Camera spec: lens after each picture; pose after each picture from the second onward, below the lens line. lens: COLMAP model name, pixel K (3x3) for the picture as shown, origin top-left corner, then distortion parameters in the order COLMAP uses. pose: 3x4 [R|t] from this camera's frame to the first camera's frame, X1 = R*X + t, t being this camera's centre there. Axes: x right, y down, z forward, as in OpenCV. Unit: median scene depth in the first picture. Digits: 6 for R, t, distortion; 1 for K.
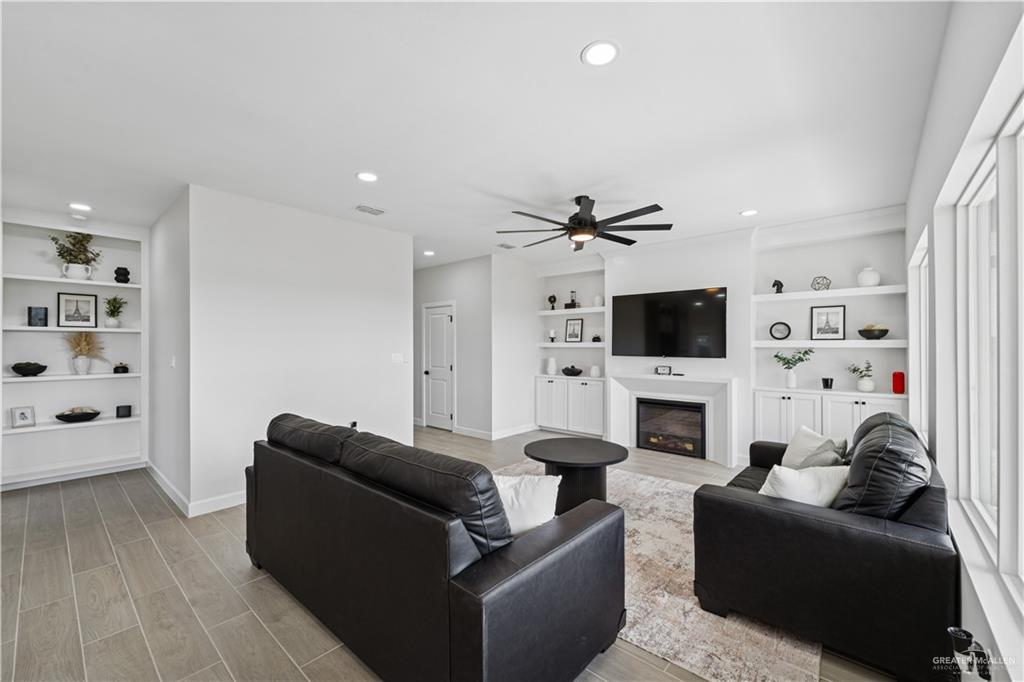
lens RADIAL K [[414.6, 0, 514.7], [0, 414.6, 344.1], [0, 0, 1]] dist [-0.000407, -0.000717]
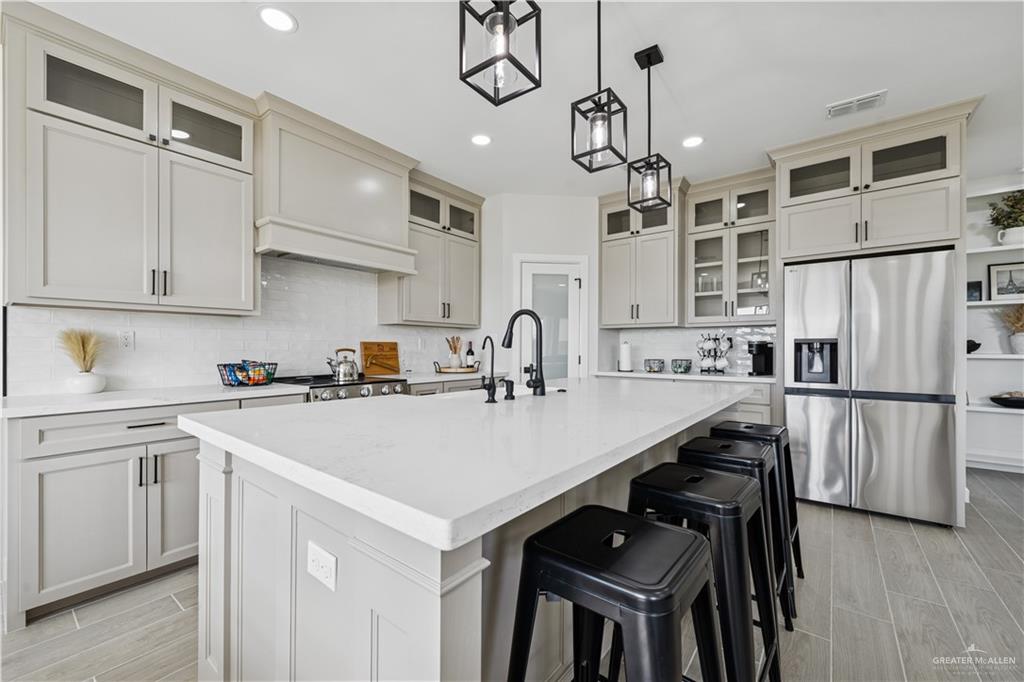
lens RADIAL K [[414.6, 0, 508.1], [0, 414.6, 347.5], [0, 0, 1]] dist [-0.000407, -0.000717]
pose [[0.049586, 0.000821, -0.998770, -0.234317], [0.001745, 0.999998, 0.000908, 0.057128], [0.998768, -0.001788, 0.049585, -0.114971]]
